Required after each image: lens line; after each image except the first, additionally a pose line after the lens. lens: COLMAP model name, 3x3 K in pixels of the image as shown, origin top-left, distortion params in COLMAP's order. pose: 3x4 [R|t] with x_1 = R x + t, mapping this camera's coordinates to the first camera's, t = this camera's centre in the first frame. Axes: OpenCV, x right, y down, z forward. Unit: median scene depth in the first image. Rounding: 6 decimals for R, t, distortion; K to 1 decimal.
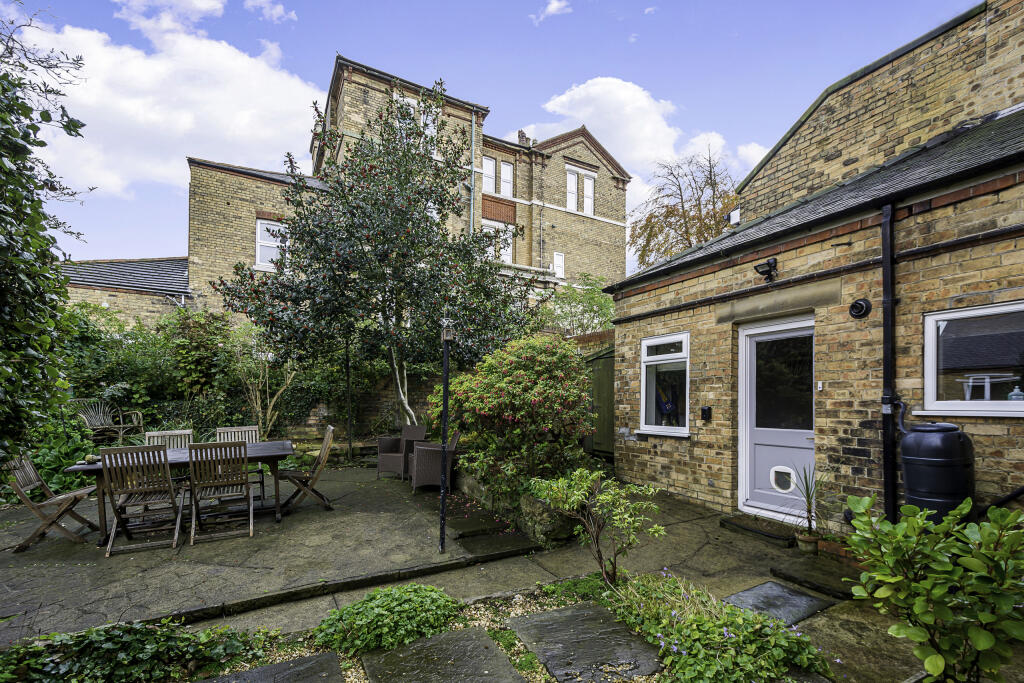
lens RADIAL K [[479.5, 0, 506.2], [0, 479.5, 400.4], [0, 0, 1]] dist [0.012684, -0.006006]
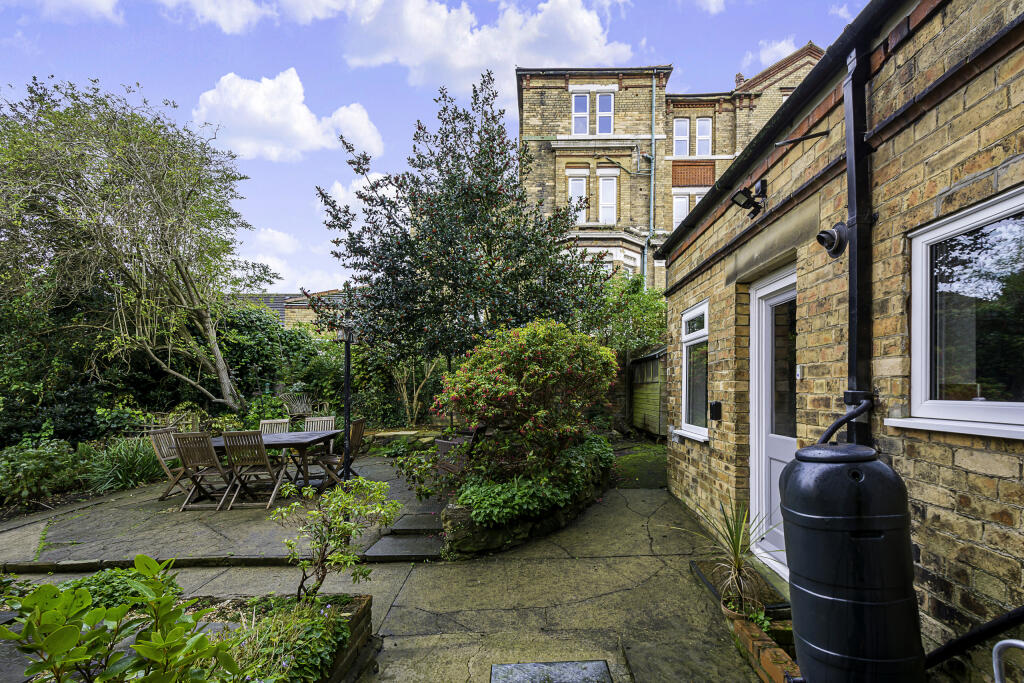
lens RADIAL K [[479.5, 0, 535.3], [0, 479.5, 384.8], [0, 0, 1]] dist [0.012684, -0.006006]
pose [[0.858609, -0.016029, -0.512381, 0.577196], [0.016147, 0.999861, -0.004220, -0.014382], [0.512377, -0.004650, 0.858748, 0.247939]]
